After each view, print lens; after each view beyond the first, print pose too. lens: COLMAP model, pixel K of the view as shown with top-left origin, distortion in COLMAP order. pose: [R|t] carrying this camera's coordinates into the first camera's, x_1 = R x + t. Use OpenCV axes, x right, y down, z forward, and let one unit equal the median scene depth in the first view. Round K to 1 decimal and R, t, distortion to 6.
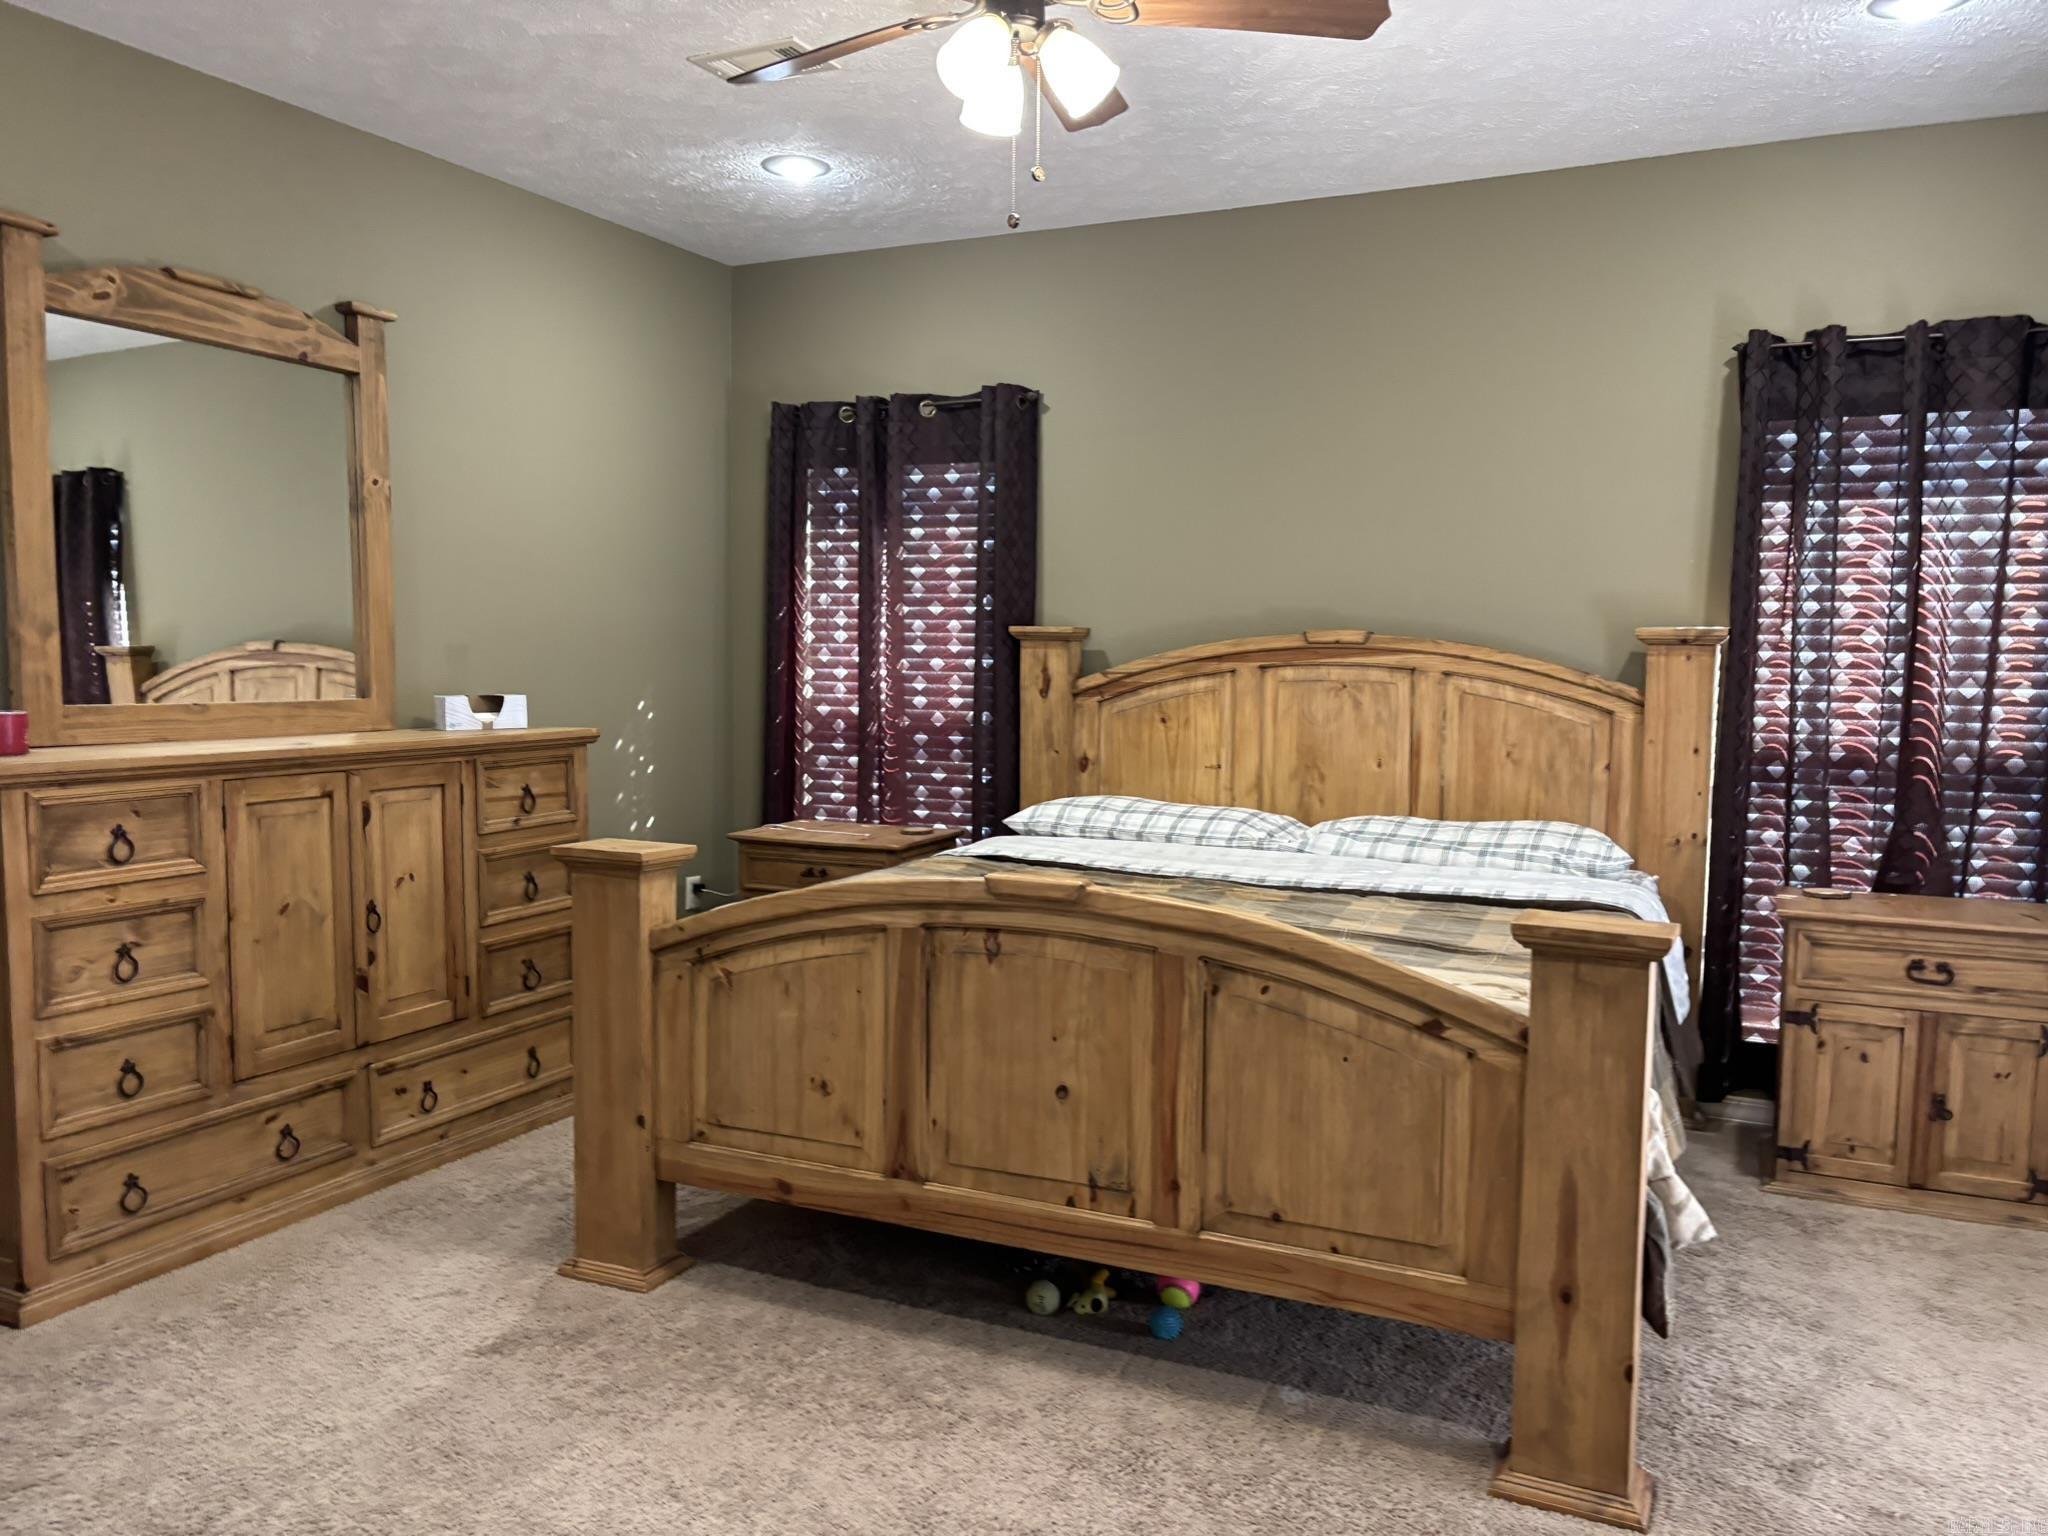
lens RADIAL K [[1531.3, 0, 1014.9], [0, 1531.3, 779.4], [0, 0, 1]] dist [0.045753, -0.048133]
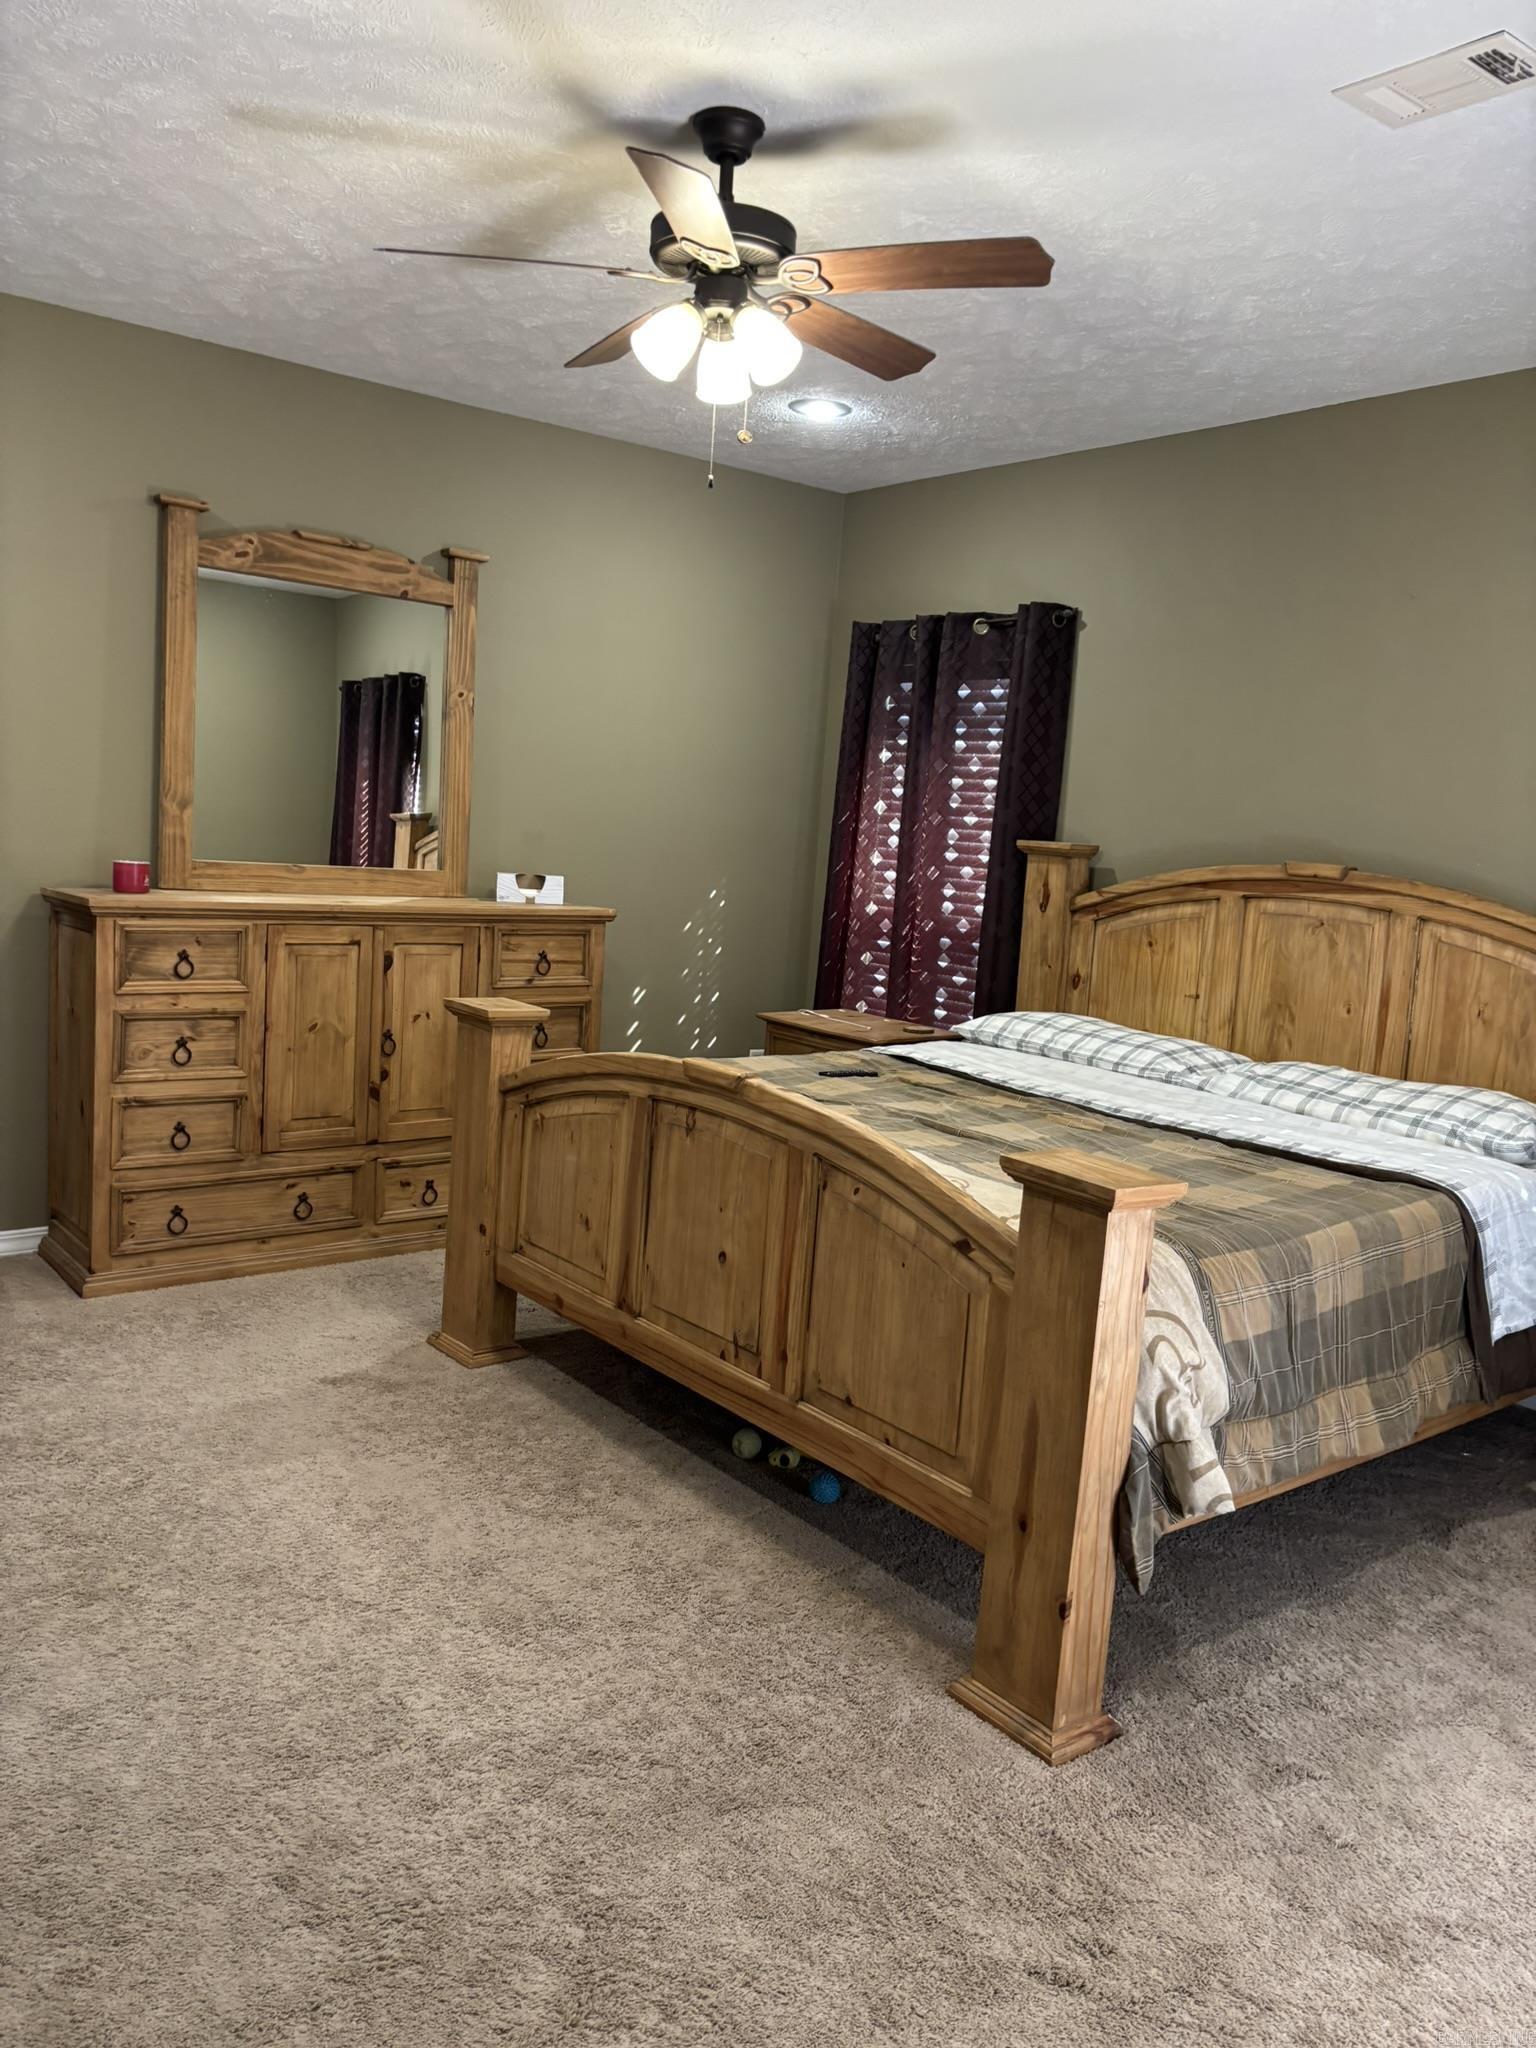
lens RADIAL K [[1531.3, 0, 748.6], [0, 1531.3, 1006.9], [0, 0, 1]] dist [0.045753, -0.048133]
pose [[0.894588, 0.103353, -0.434775, 0.441373], [-0.094146, 0.994641, 0.042728, -0.024360], [0.436862, 0.002709, 0.899525, -0.001528]]
